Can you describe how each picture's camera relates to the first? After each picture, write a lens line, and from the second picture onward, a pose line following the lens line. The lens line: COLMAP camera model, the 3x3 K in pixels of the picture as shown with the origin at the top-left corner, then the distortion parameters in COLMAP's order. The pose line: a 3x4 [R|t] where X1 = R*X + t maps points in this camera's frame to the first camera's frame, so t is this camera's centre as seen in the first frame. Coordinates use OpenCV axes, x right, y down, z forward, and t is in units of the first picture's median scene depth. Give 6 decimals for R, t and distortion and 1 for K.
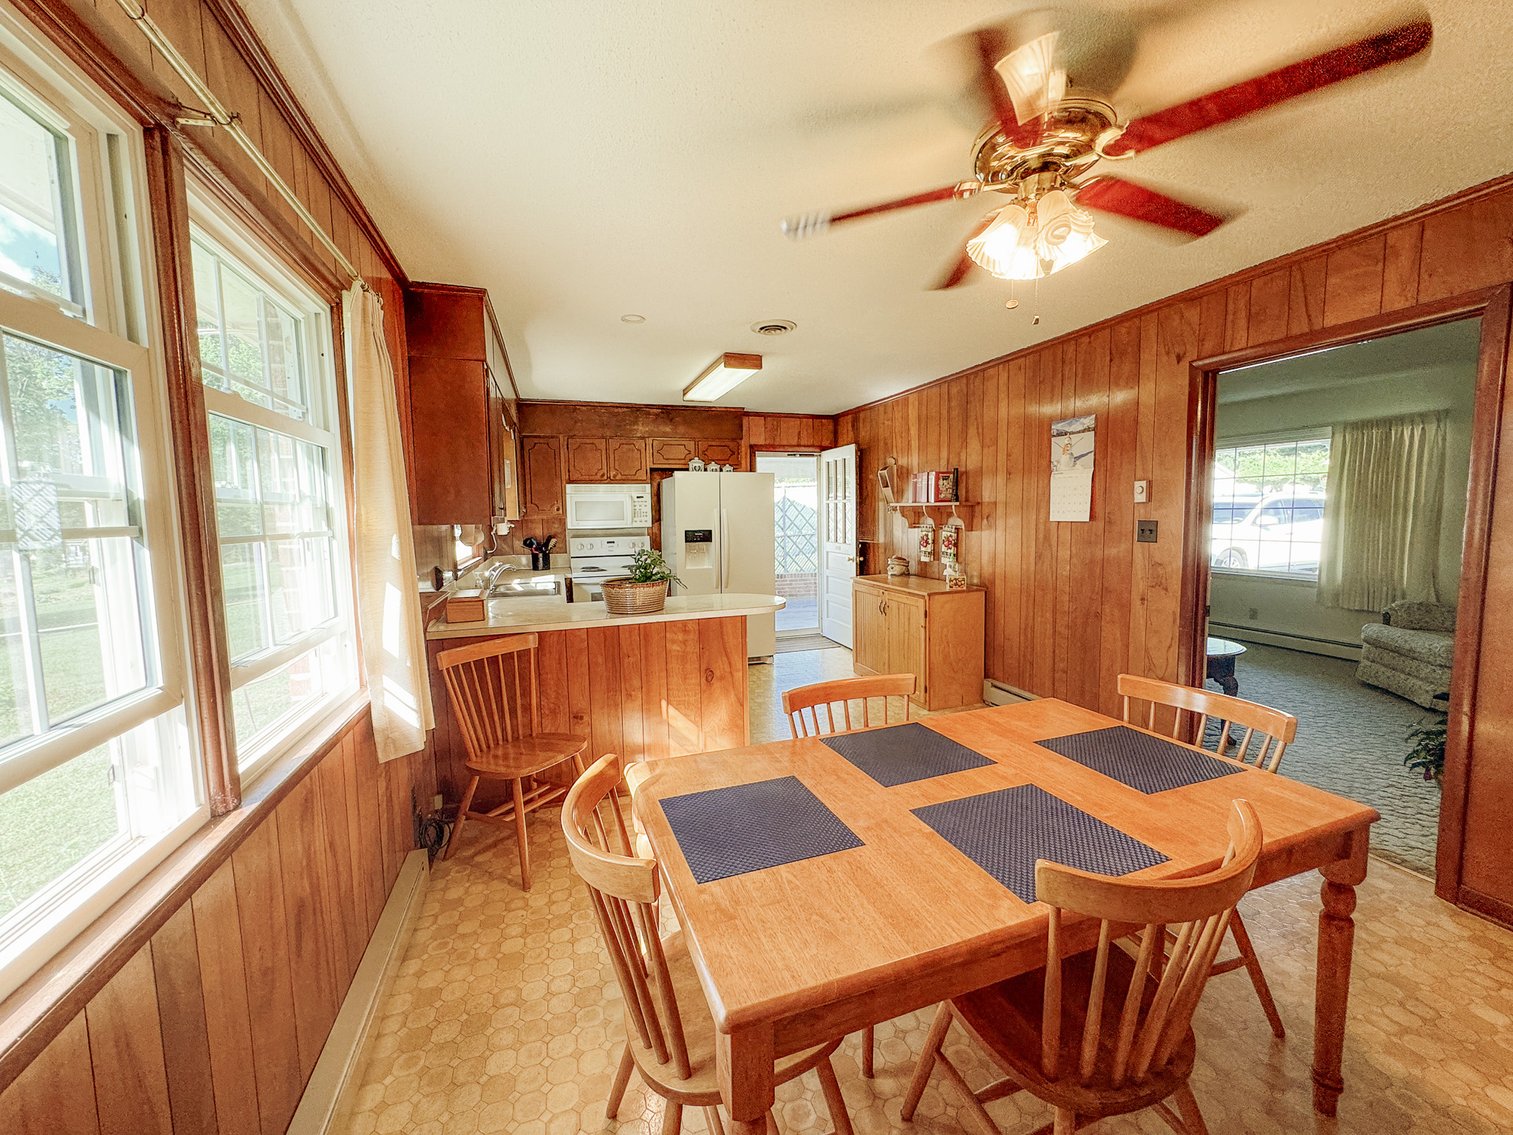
lens RADIAL K [[606.2, 0, 760.4], [0, 606.2, 563.3], [0, 0, 1]] dist [-0.007015, 0.002850]
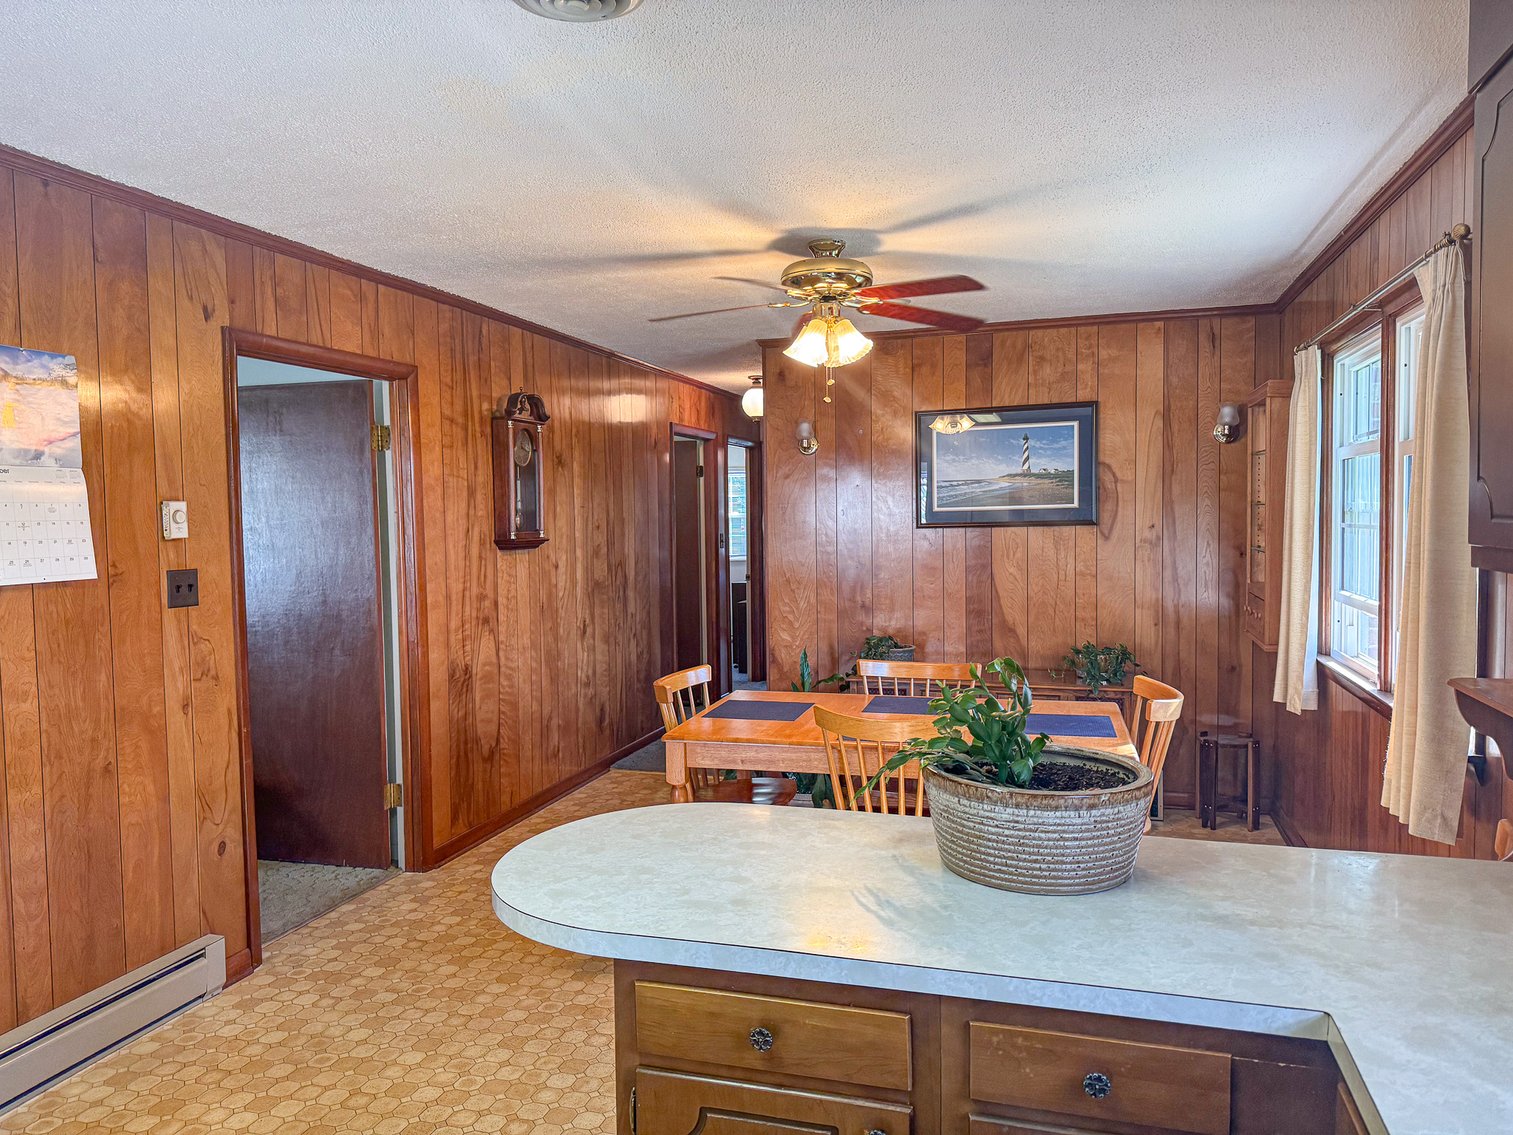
lens RADIAL K [[1068.3, 0, 760.7], [0, 1068.3, 566.4], [0, 0, 1]] dist [0.054824, -0.066731]
pose [[-0.816622, -0.000712, 0.577172, -0.430049], [0.076416, 0.991063, 0.109342, -0.150030], [-0.572091, 0.133396, -0.809269, 1.578913]]
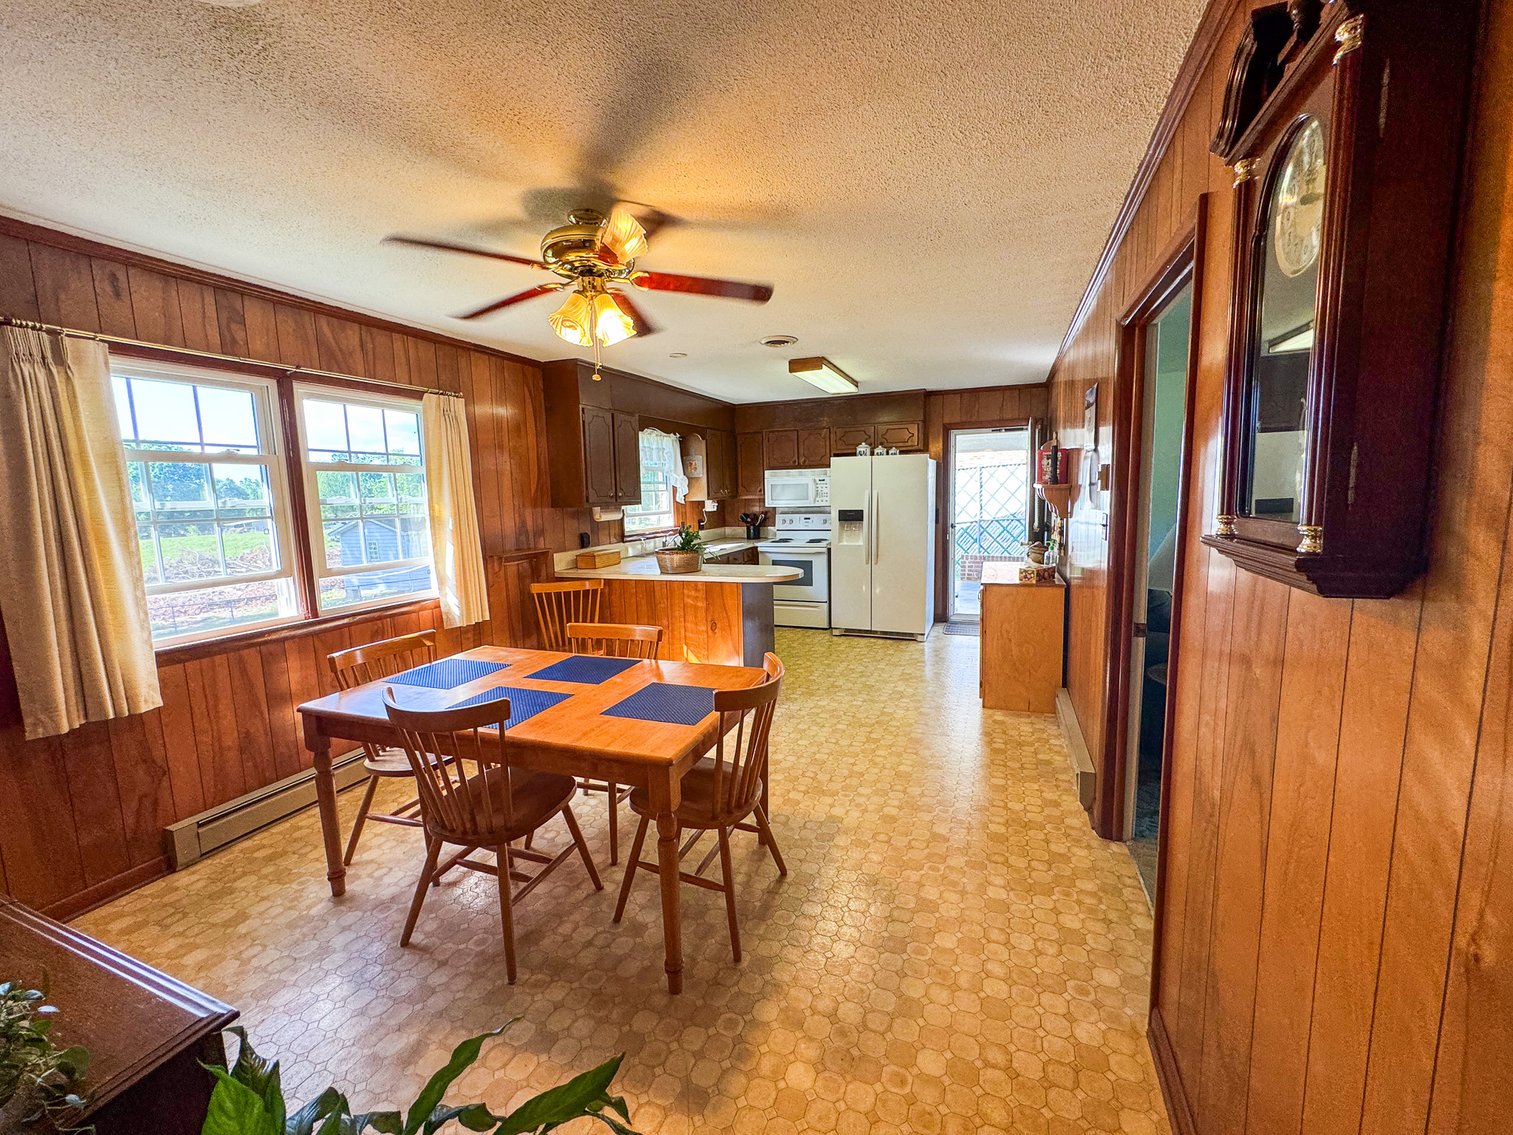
lens RADIAL K [[606.2, 0, 749.4], [0, 606.2, 566.4], [0, 0, 1]] dist [-0.007015, 0.002850]
pose [[0.753223, 0.076736, -0.653274, 0.842628], [-0.041086, 0.996721, 0.069707, -0.037214], [0.656481, -0.025664, 0.753906, 0.075273]]
